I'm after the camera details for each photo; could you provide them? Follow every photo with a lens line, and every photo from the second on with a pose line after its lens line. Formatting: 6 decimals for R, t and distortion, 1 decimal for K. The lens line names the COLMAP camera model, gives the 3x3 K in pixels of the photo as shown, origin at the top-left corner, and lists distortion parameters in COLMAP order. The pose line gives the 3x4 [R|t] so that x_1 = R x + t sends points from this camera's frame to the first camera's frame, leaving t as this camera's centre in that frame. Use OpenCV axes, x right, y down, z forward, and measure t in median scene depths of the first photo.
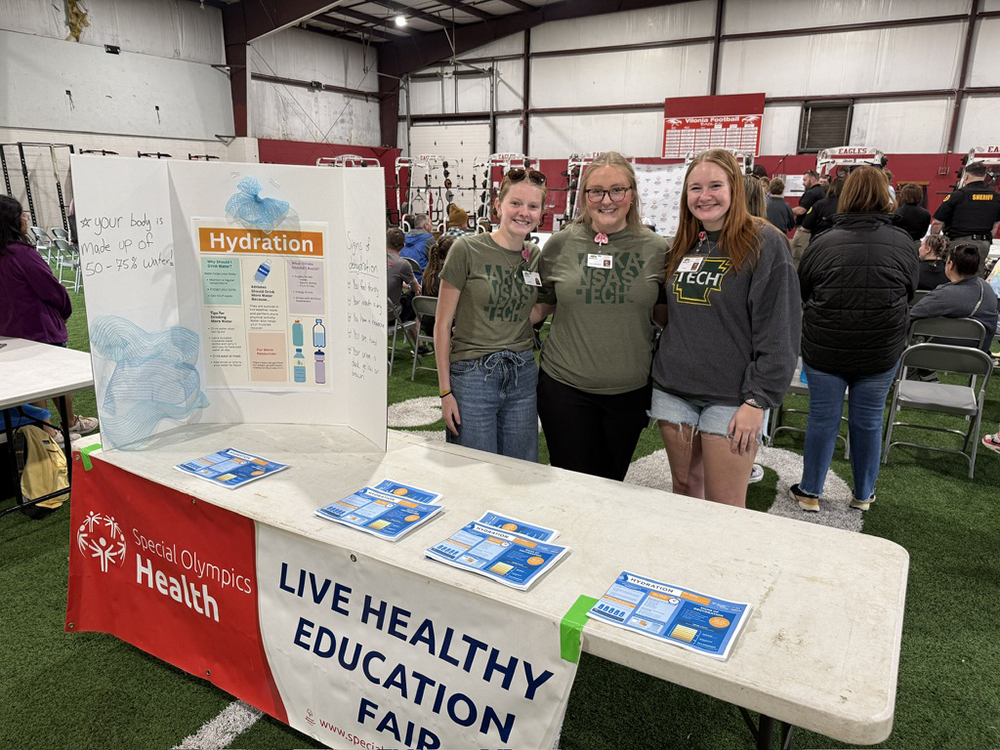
lens RADIAL K [[725.2, 0, 503.8], [0, 725.2, 375.7], [0, 0, 1]] dist [0.019330, -0.019825]
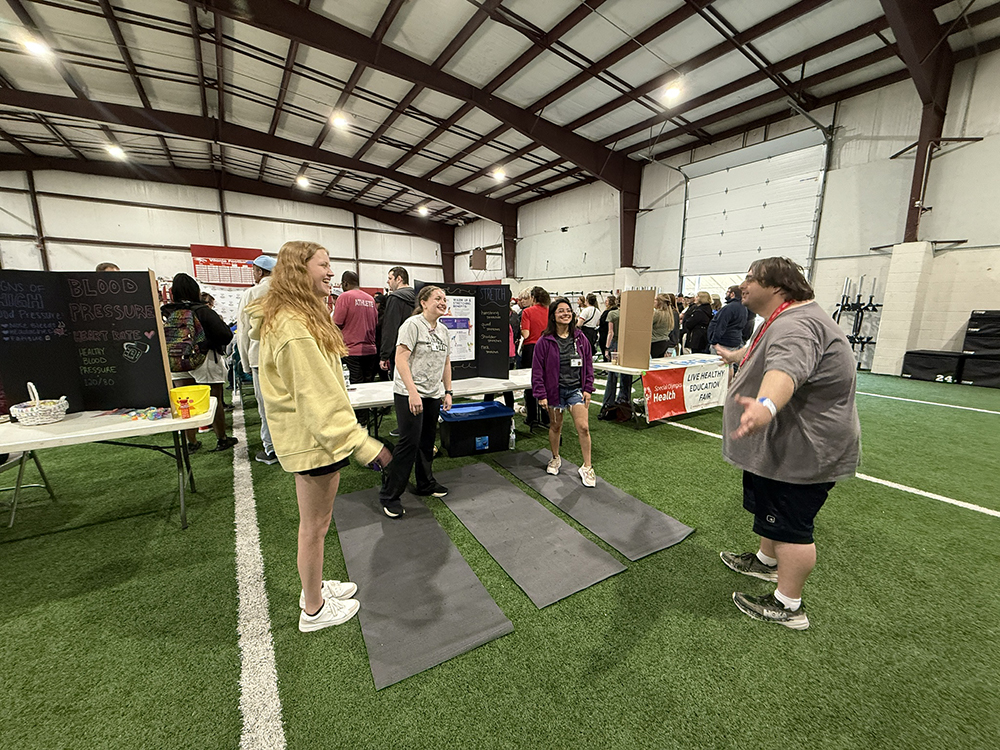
lens RADIAL K [[409.6, 0, 504.0], [0, 409.6, 375.2], [0, 0, 1]] dist [0.000718, 0.000438]
pose [[0.445264, -0.151627, 0.882468, -0.303541], [0.215890, 0.974661, 0.058537, -0.019132], [-0.868983, 0.164452, 0.466717, 0.065389]]
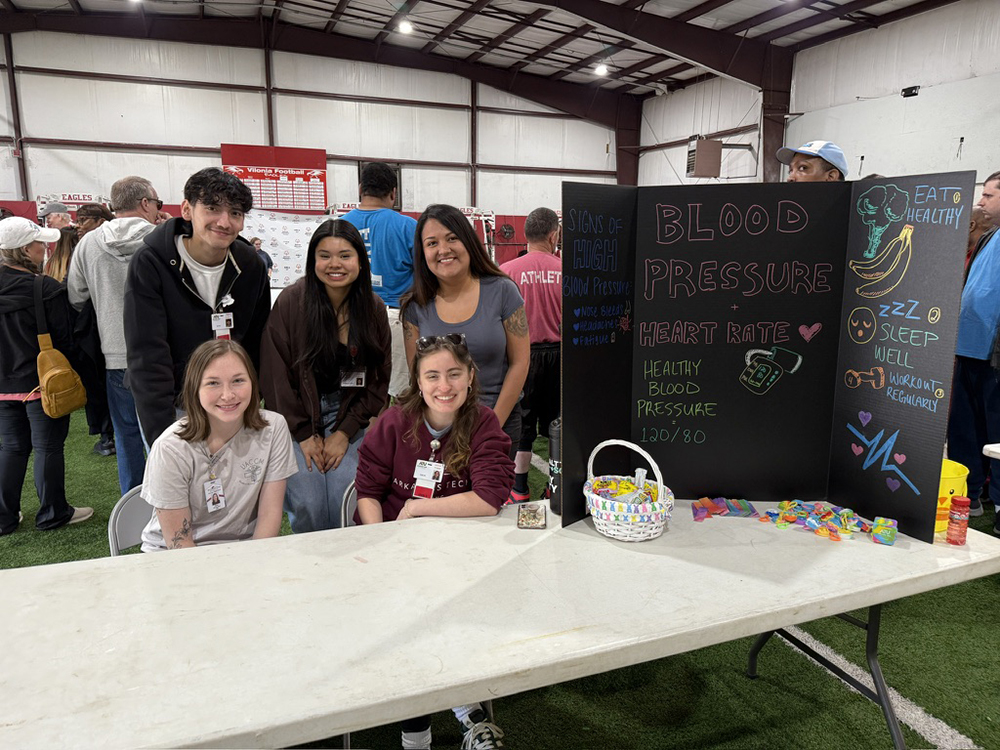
lens RADIAL K [[725.2, 0, 501.4], [0, 725.2, 381.5], [0, 0, 1]] dist [0.019330, -0.019825]
pose [[0.610136, -0.150737, 0.777825, -0.339808], [0.193849, 0.980298, 0.037918, -0.053597], [-0.768216, 0.127645, 0.627336, 0.193086]]
